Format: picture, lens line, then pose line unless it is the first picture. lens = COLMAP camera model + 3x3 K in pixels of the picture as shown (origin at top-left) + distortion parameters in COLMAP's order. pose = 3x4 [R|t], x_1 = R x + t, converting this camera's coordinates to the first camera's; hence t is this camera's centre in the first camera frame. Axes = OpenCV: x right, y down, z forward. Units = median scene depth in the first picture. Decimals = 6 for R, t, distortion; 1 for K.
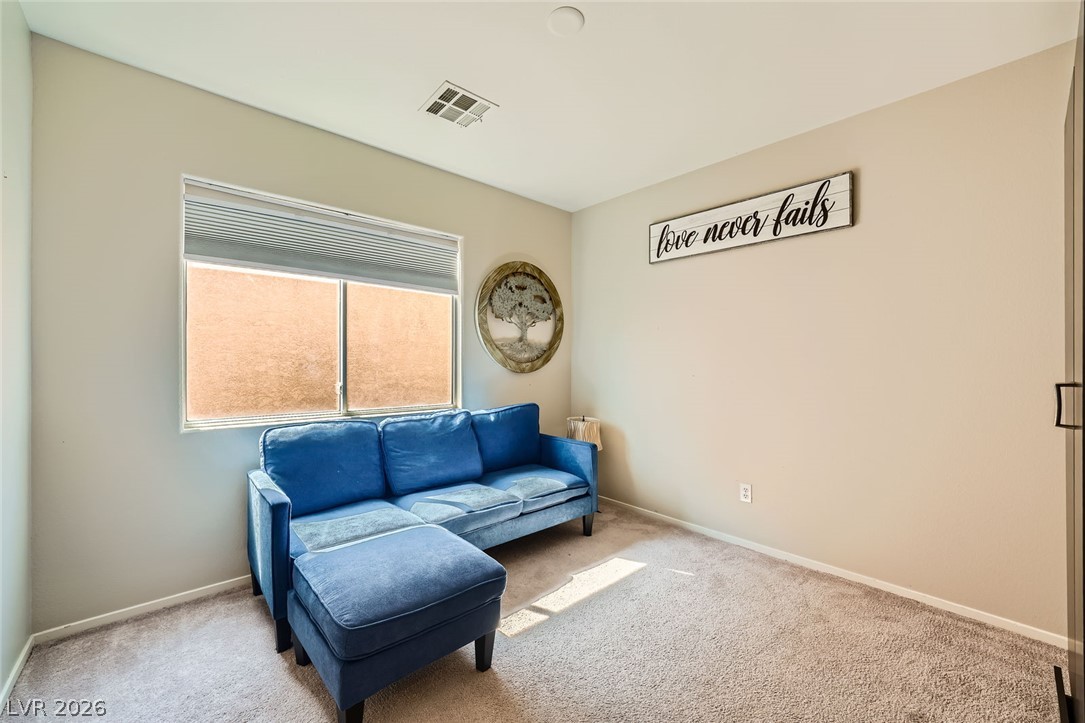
lens RADIAL K [[431.5, 0, 539.2], [0, 431.5, 362.0], [0, 0, 1]] dist [-0.017139, 0.003449]
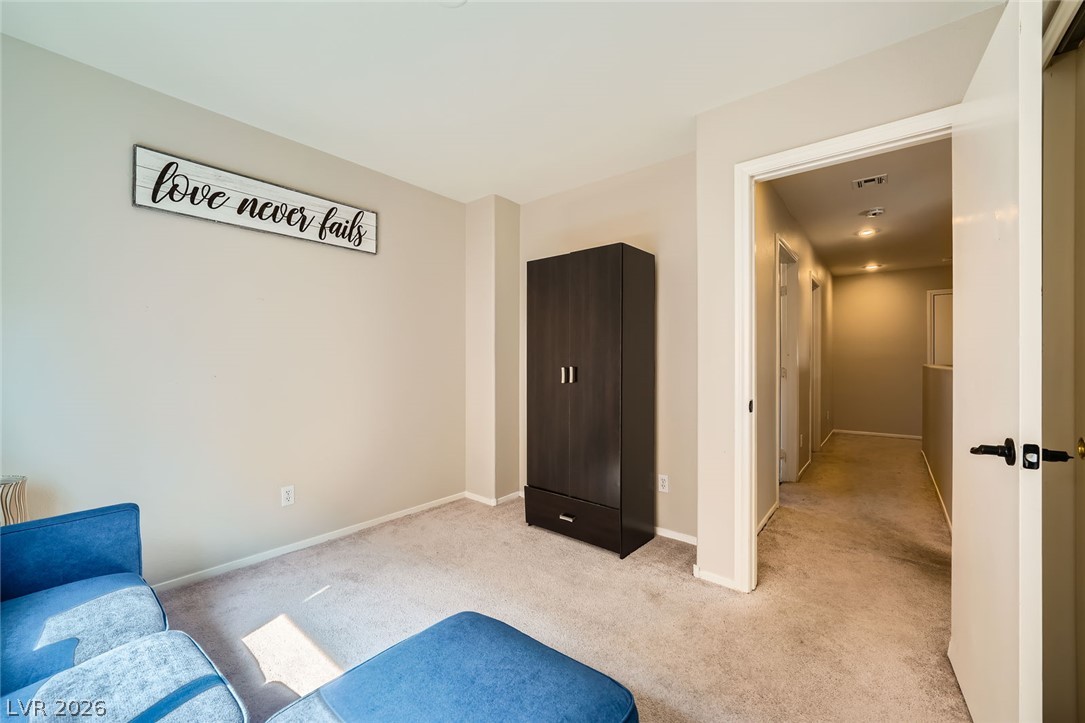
lens RADIAL K [[431.5, 0, 537.5], [0, 431.5, 357.3], [0, 0, 1]] dist [-0.017139, 0.003449]
pose [[-0.151571, -0.001543, 0.988445, -0.562635], [-0.002973, 0.999995, 0.001106, -0.005609], [-0.988442, -0.002771, -0.151575, 0.615716]]
